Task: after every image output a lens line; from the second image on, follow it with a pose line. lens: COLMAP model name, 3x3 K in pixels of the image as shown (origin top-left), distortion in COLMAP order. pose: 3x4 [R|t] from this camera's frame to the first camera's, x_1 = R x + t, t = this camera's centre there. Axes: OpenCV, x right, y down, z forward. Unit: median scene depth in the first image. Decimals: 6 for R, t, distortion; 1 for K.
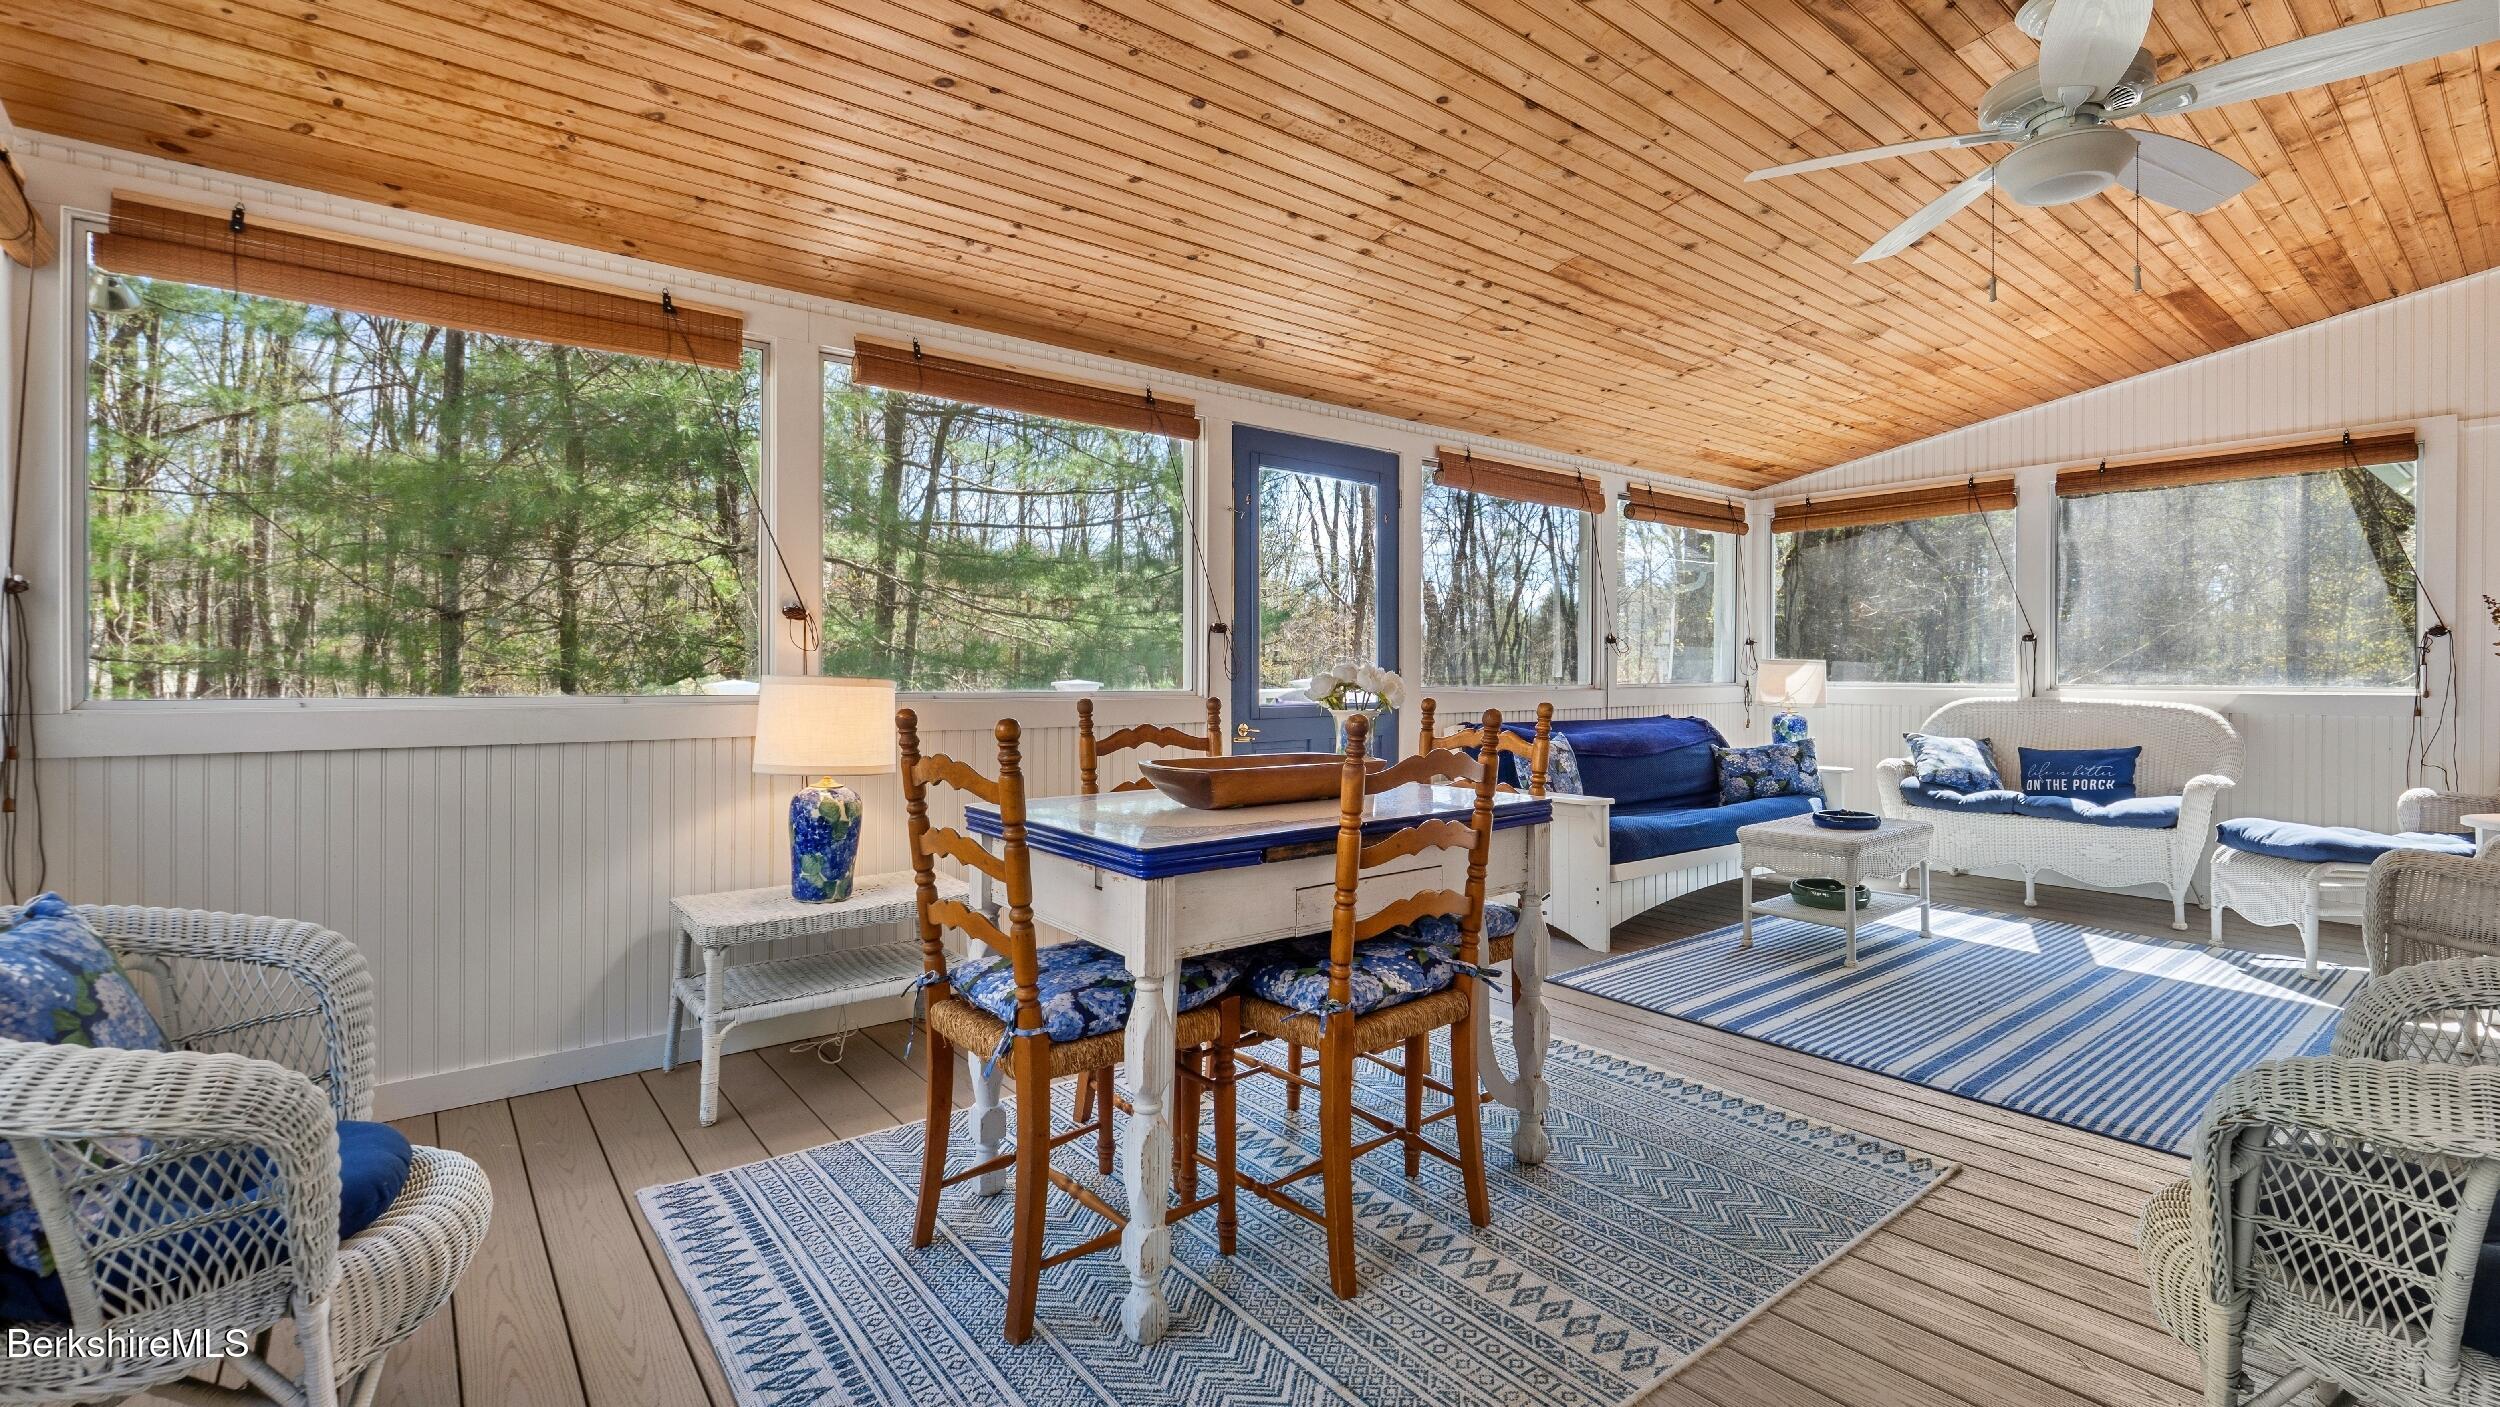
lens RADIAL K [[1095.2, 0, 1258.2], [0, 1095.2, 669.6], [0, 0, 1]] dist [-0.004559, -0.000662]
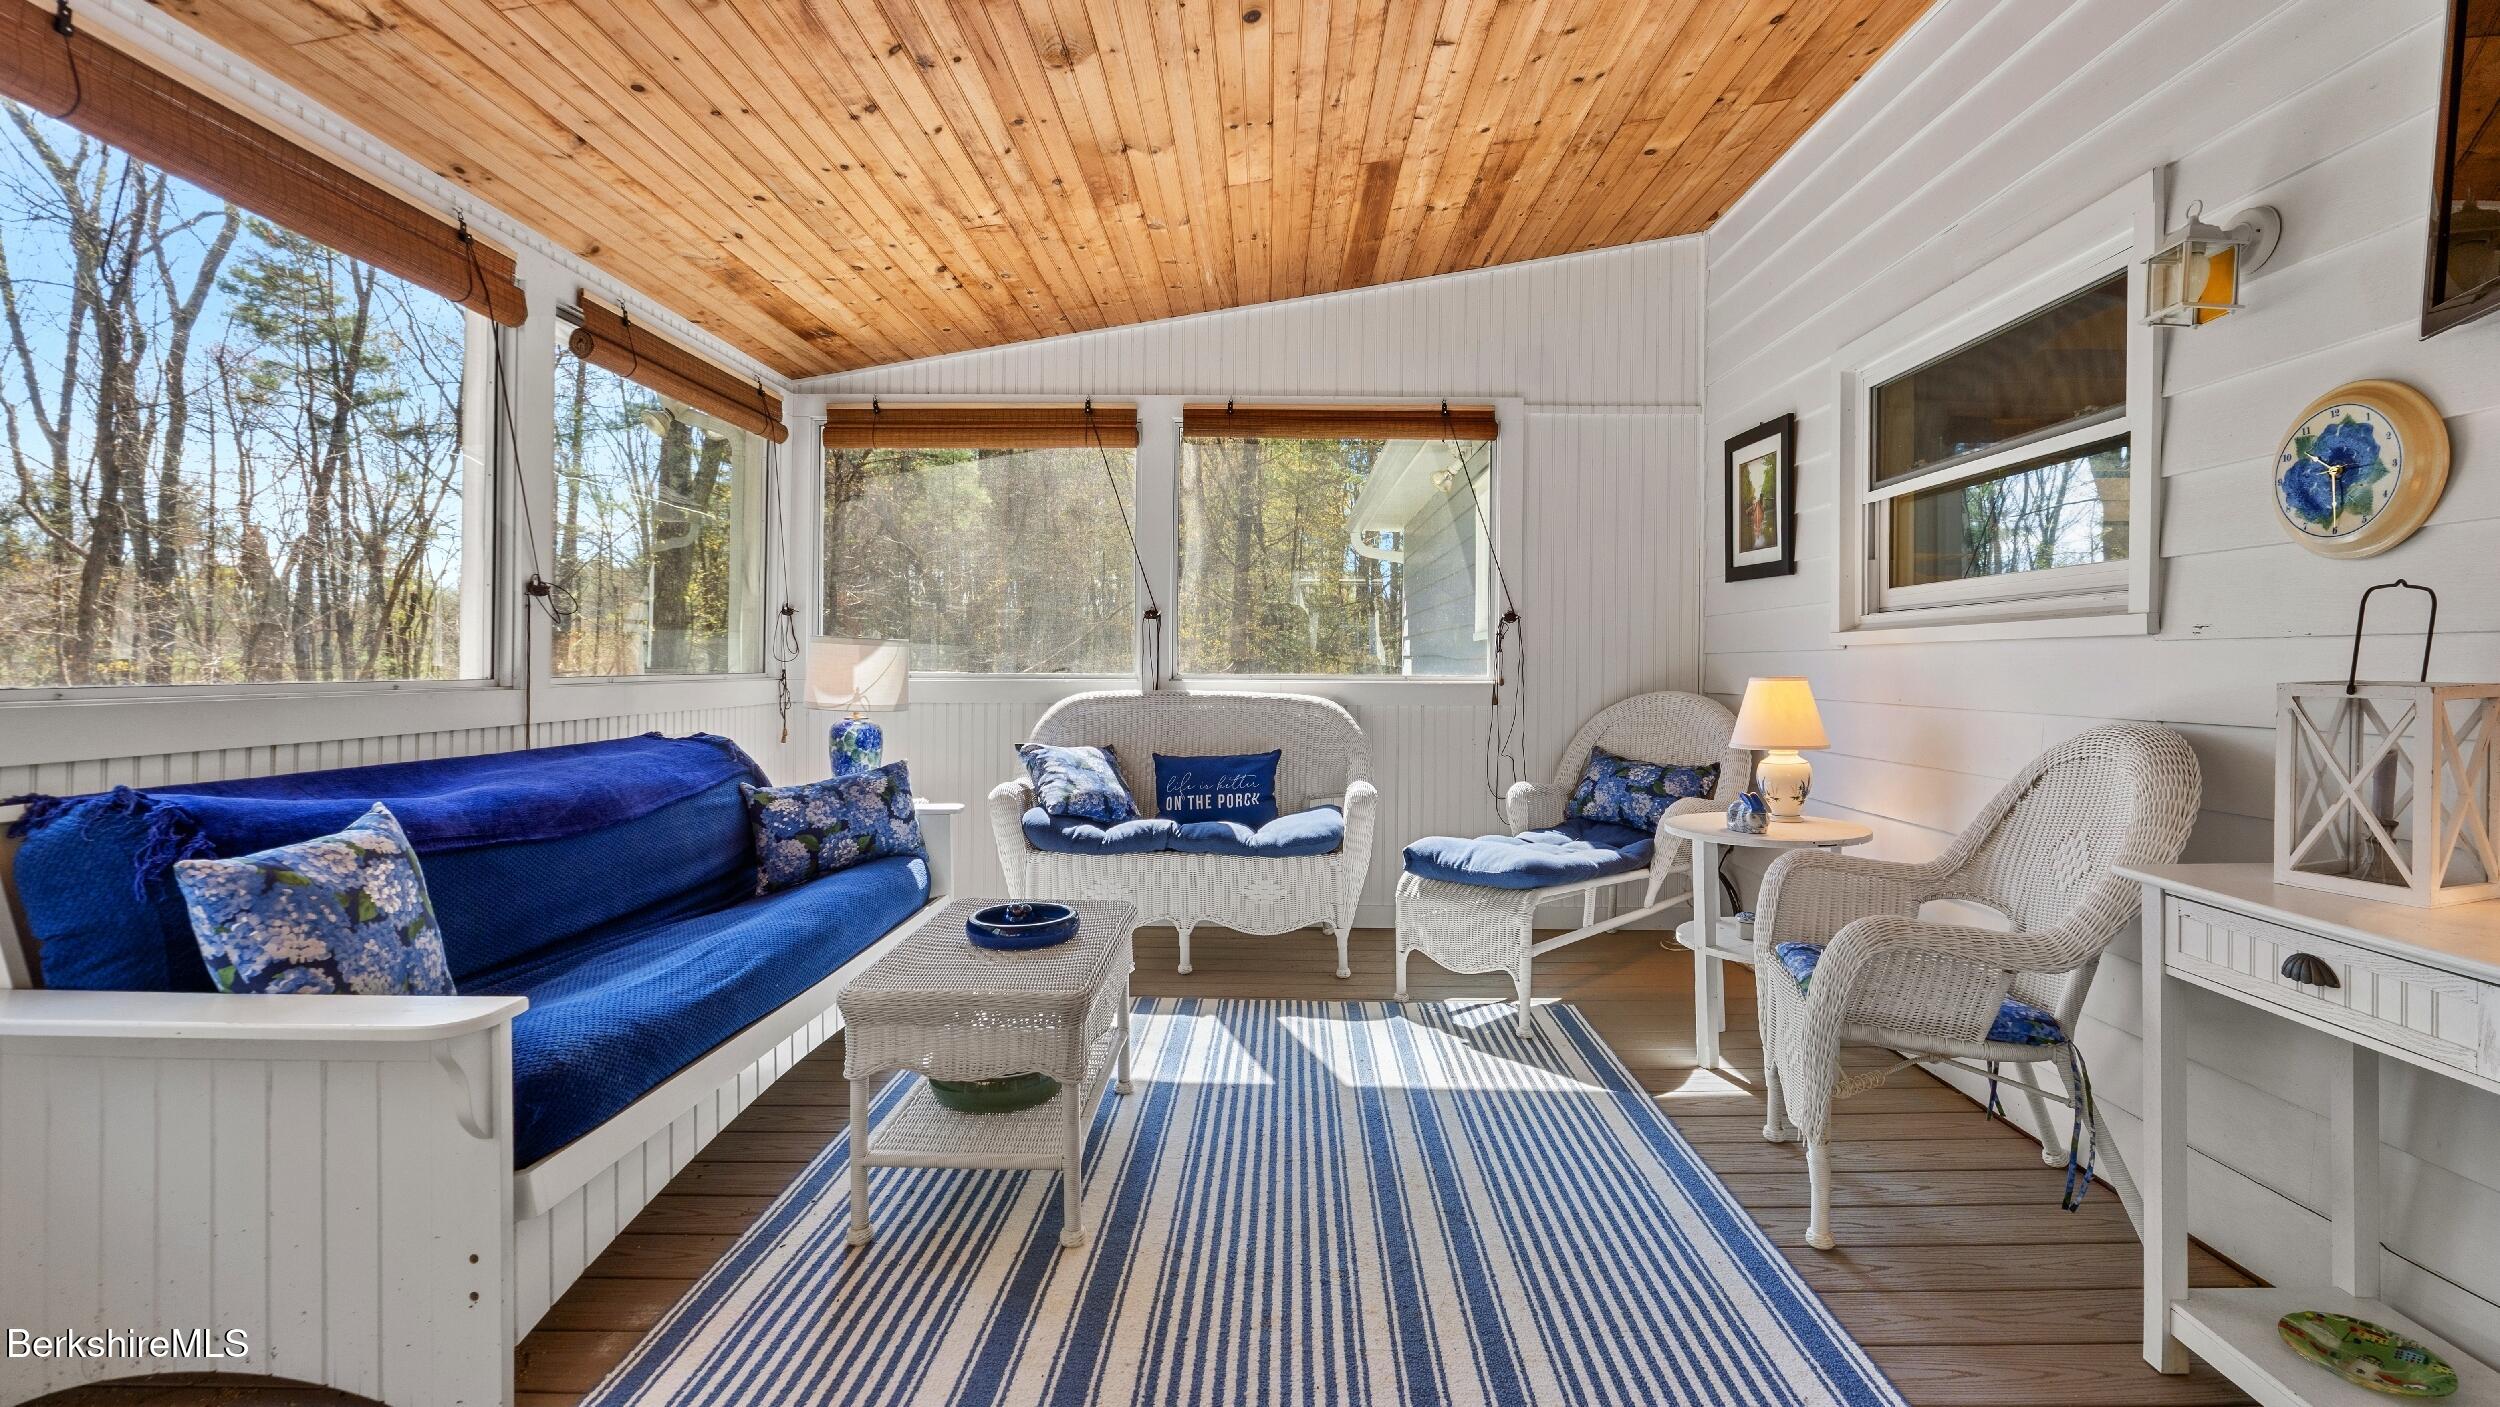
lens RADIAL K [[1084.5, 0, 1265.4], [0, 1084.5, 656.7], [0, 0, 1]] dist [-0.003339, -0.000422]
pose [[0.629883, 0.006986, 0.776659, 0.155474], [-0.004841, 0.999975, -0.005068, 0.005028], [-0.776675, -0.000568, 0.629901, 0.453784]]
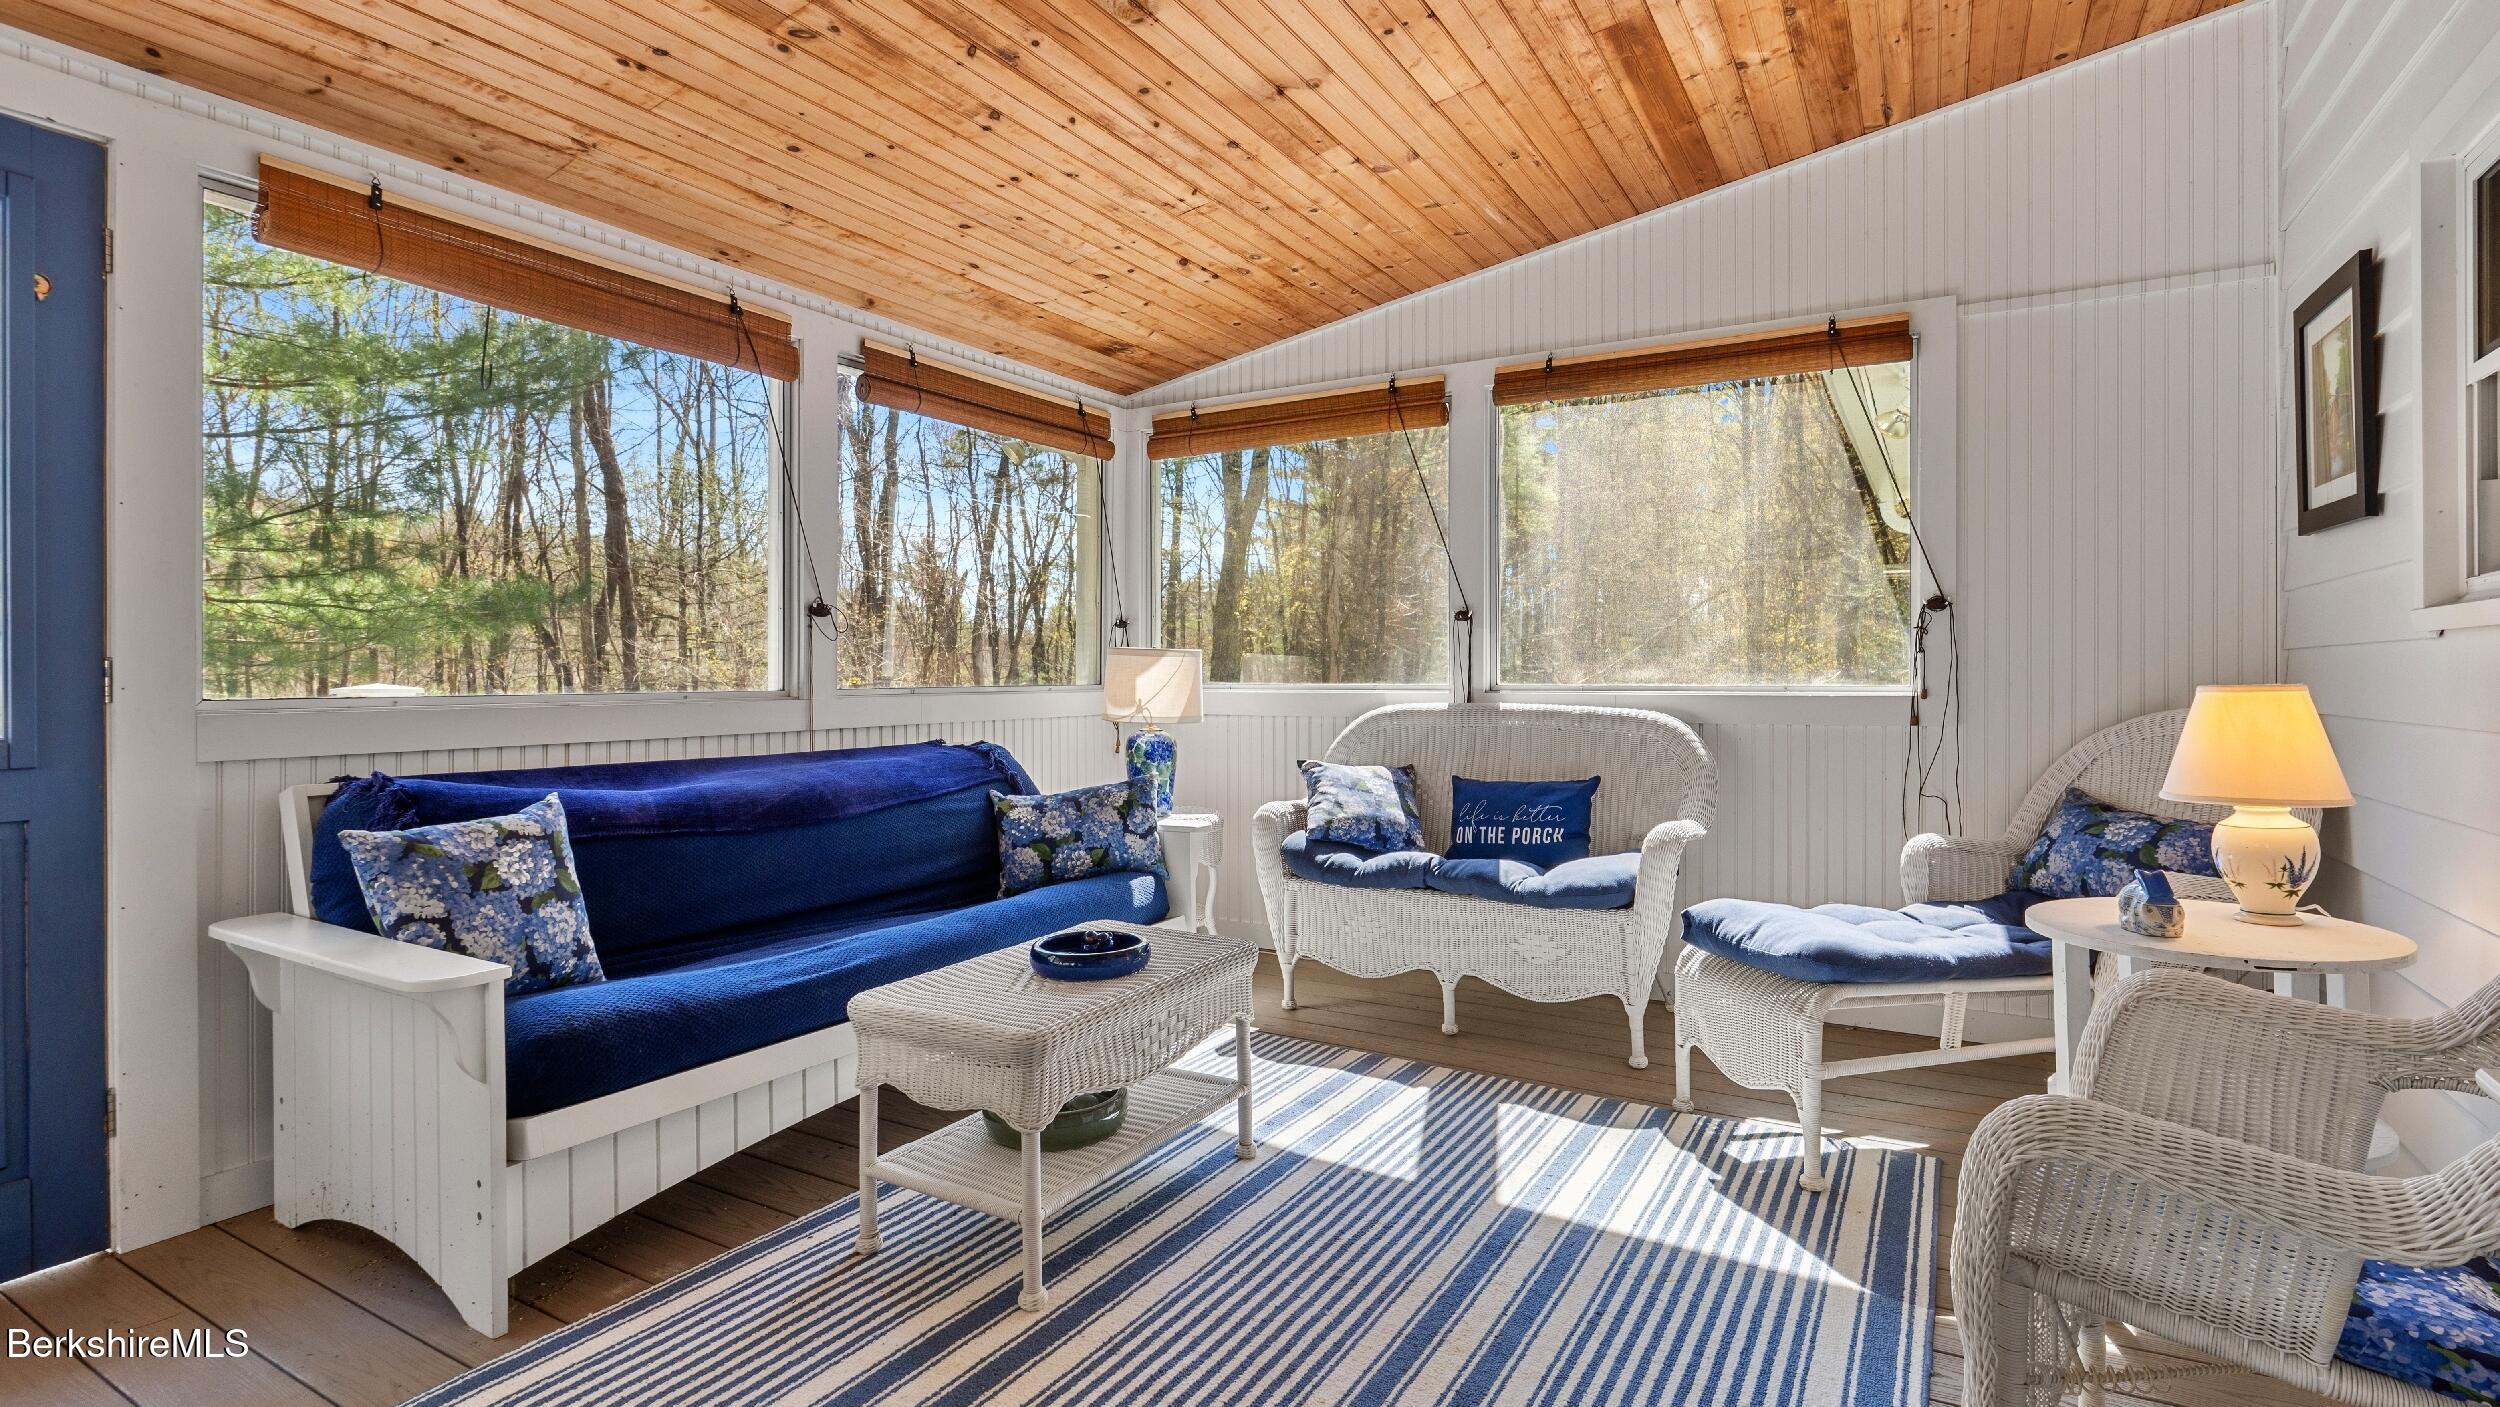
lens RADIAL K [[1172.5, 0, 1279.3], [0, 1172.5, 668.9], [0, 0, 1]] dist [-0.003065, -0.000366]
pose [[0.929057, -0.002746, 0.369927, 0.334568], [0.004190, 0.999986, -0.003099, 0.006121], [-0.369913, 0.004429, 0.929056, 0.370887]]
